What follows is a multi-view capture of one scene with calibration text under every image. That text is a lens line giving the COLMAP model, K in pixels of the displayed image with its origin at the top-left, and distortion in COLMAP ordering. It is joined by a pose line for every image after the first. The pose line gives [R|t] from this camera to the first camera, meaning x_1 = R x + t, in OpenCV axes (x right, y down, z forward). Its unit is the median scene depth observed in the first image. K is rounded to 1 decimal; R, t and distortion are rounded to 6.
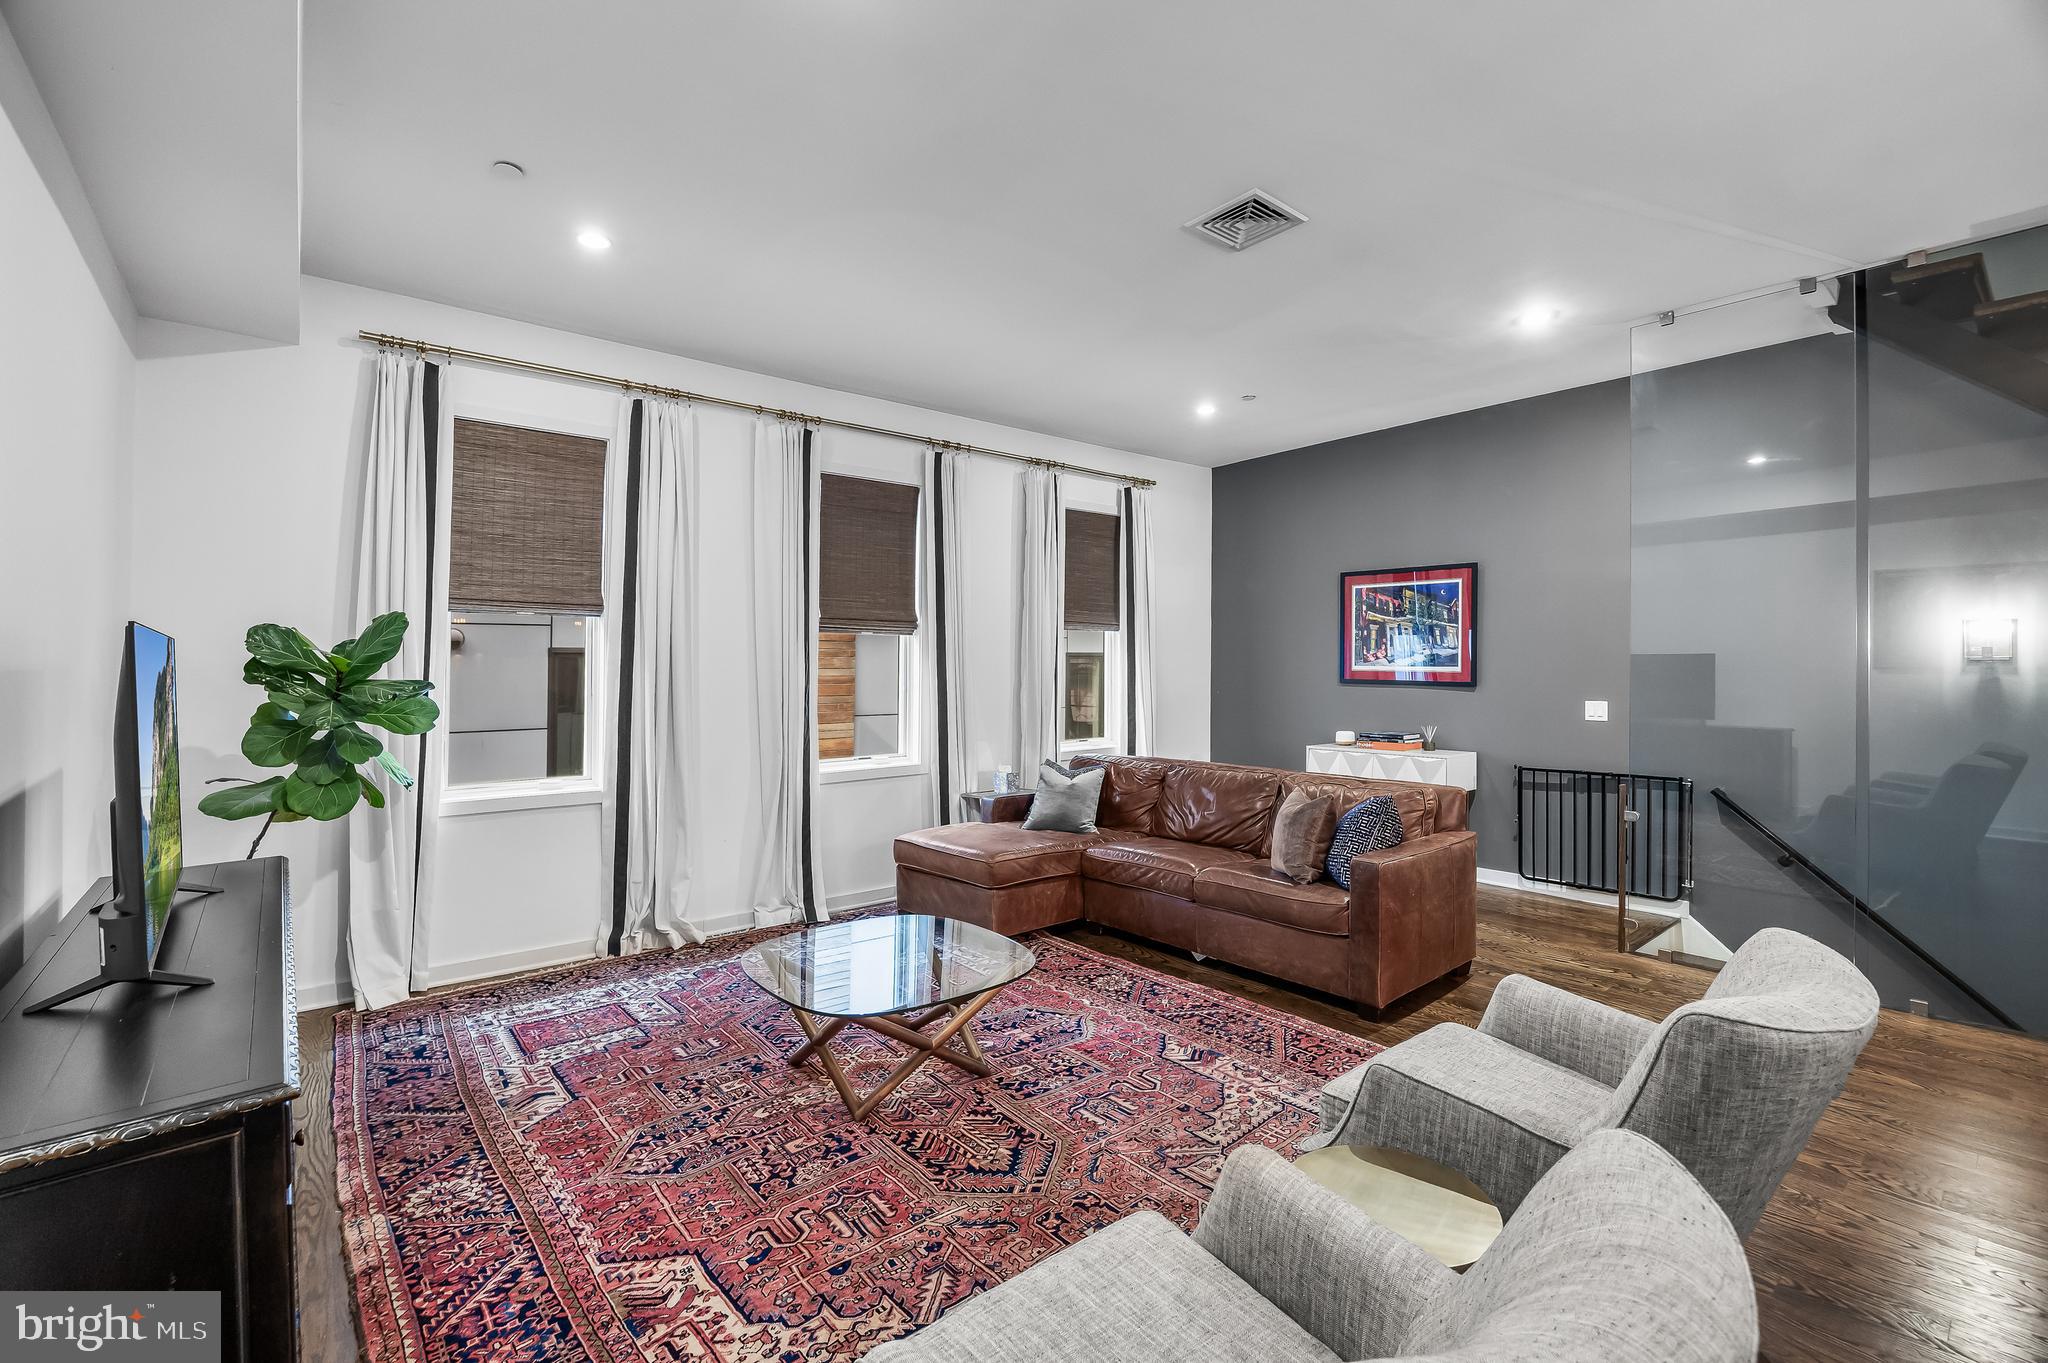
lens RADIAL K [[880.6, 0, 1046.7], [0, 880.6, 653.3], [0, 0, 1]] dist [-0.022665, 0.000142]
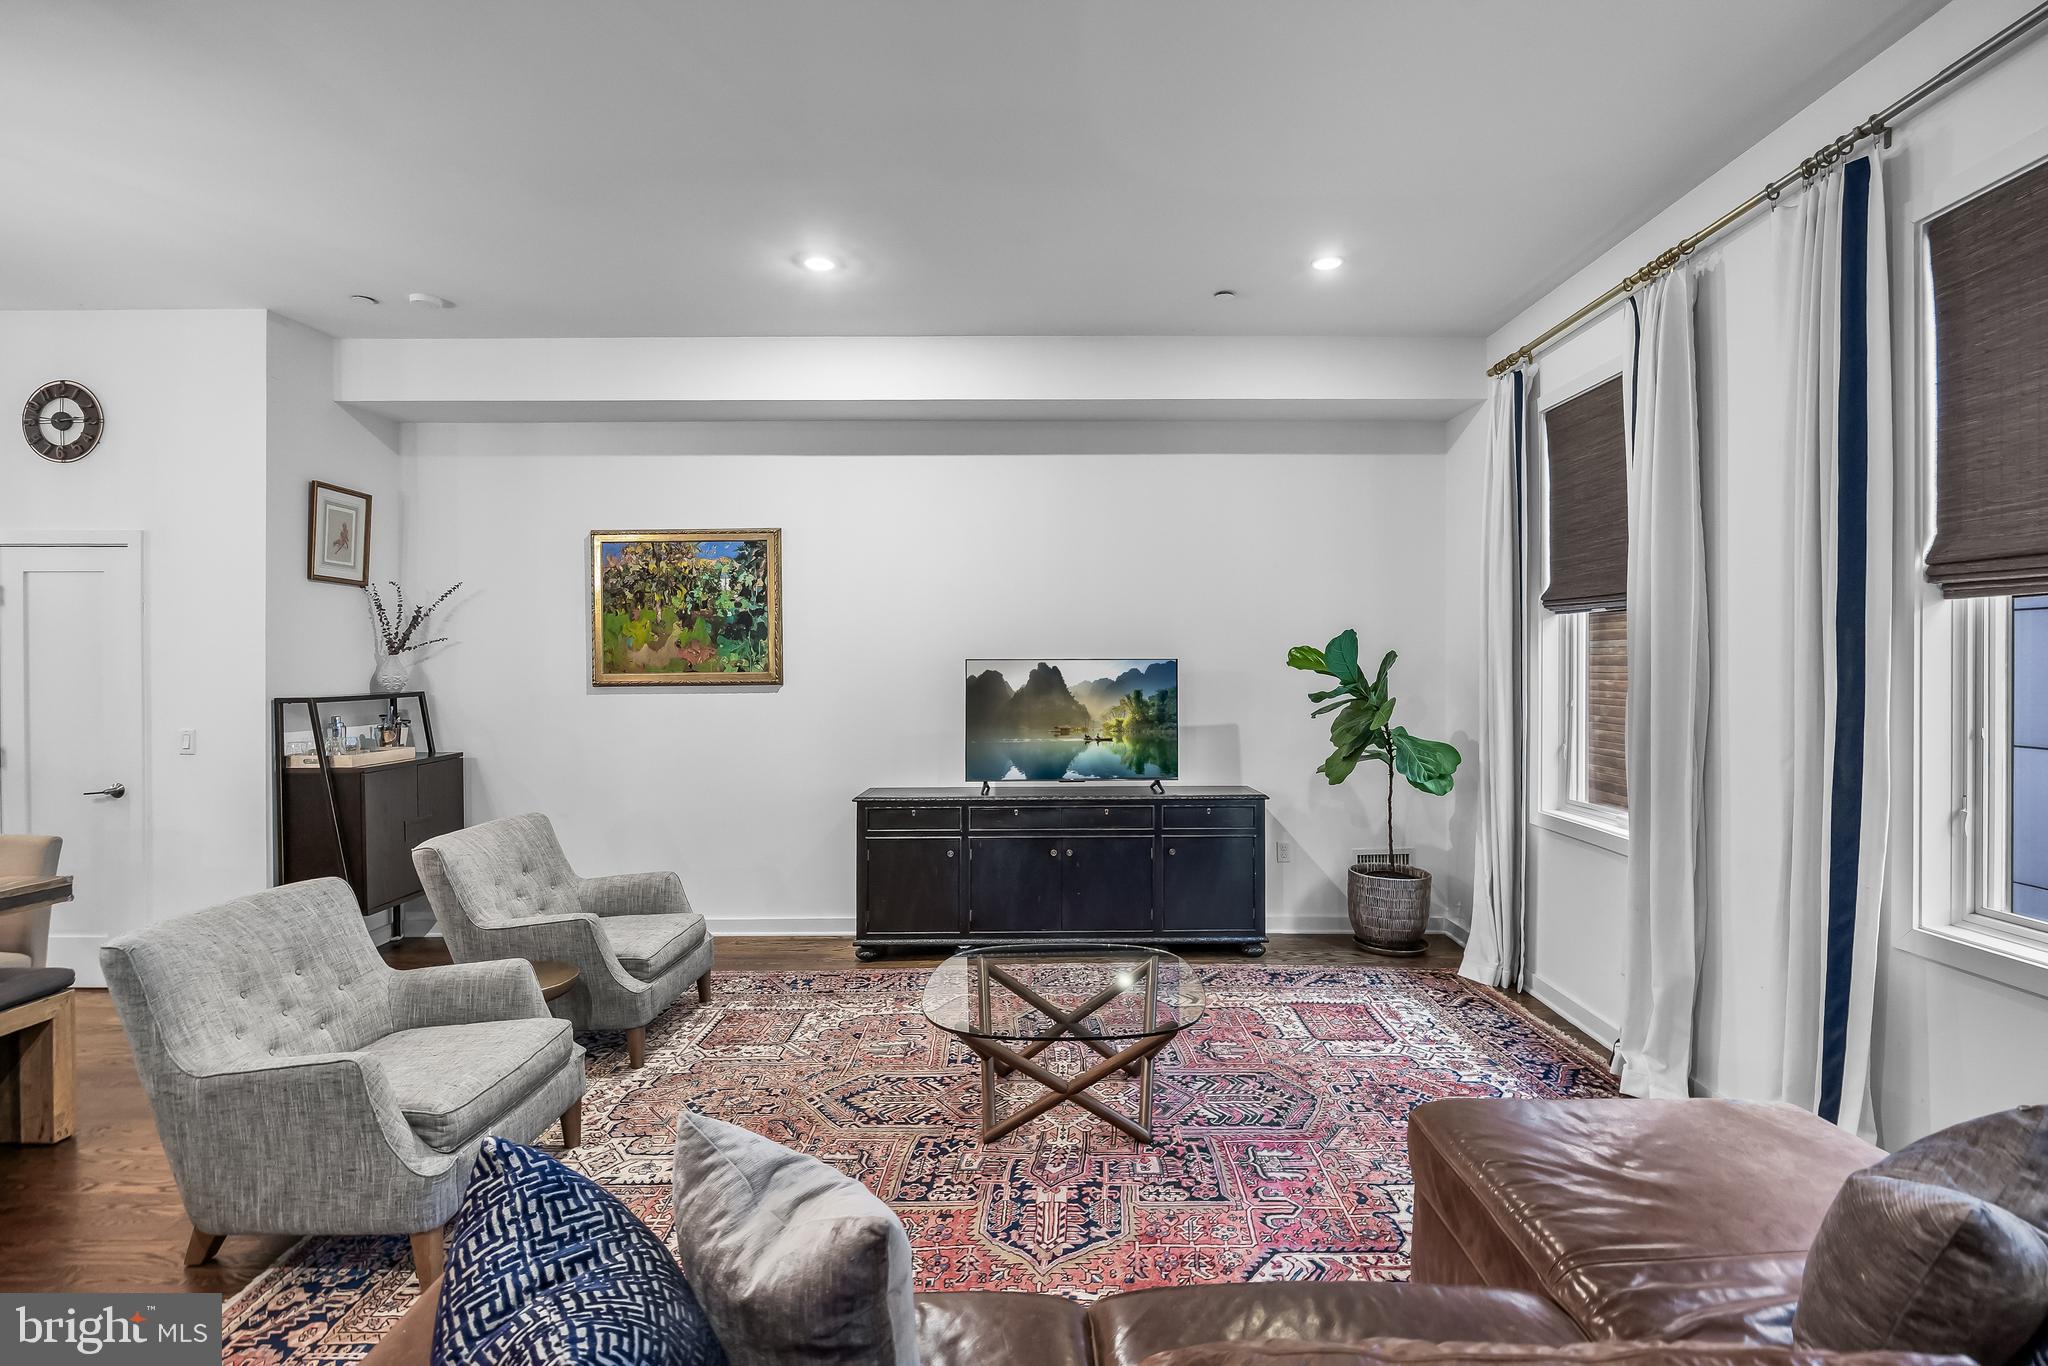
lens RADIAL K [[969.1, 0, 1054.2], [0, 969.1, 671.5], [0, 0, 1]] dist [-0.015287, 0.001499]
pose [[-0.648582, 0.005889, -0.761122, 0.425677], [0.013579, 0.999900, -0.003835, 0.008359], [0.761023, -0.012822, -0.648598, 1.147617]]
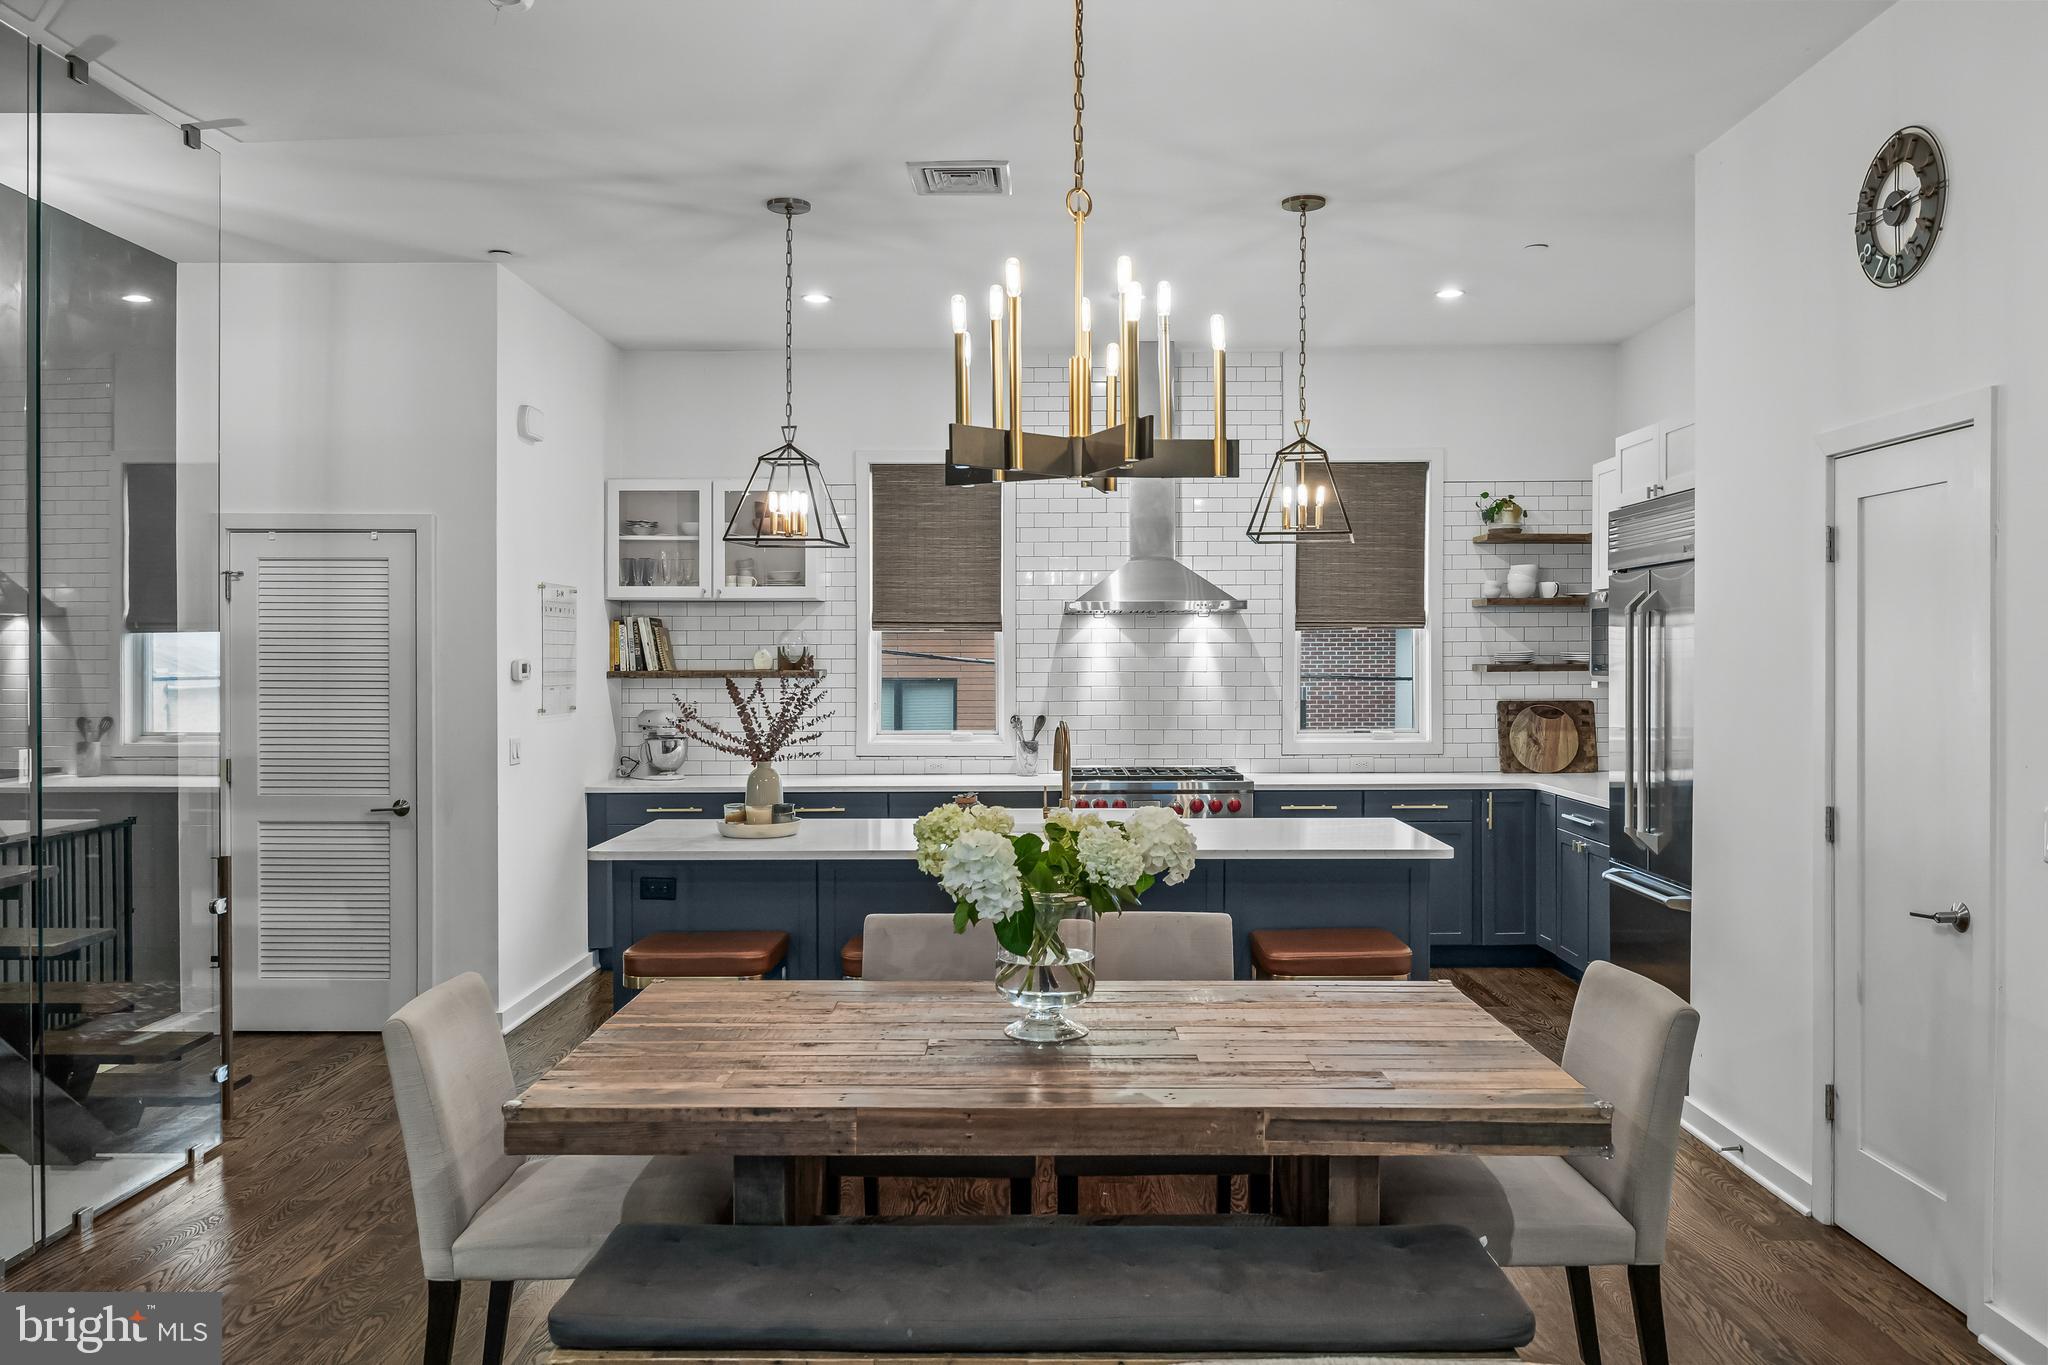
lens RADIAL K [[1496.3, 0, 1035.2], [0, 1496.3, 648.0], [0, 0, 1]] dist [-0.009822, -0.001784]
pose [[-0.754132, 0.008513, 0.656667, 0.161813], [-0.004083, 0.999836, -0.017652, -0.008731], [-0.656710, -0.015993, -0.753974, 0.663023]]
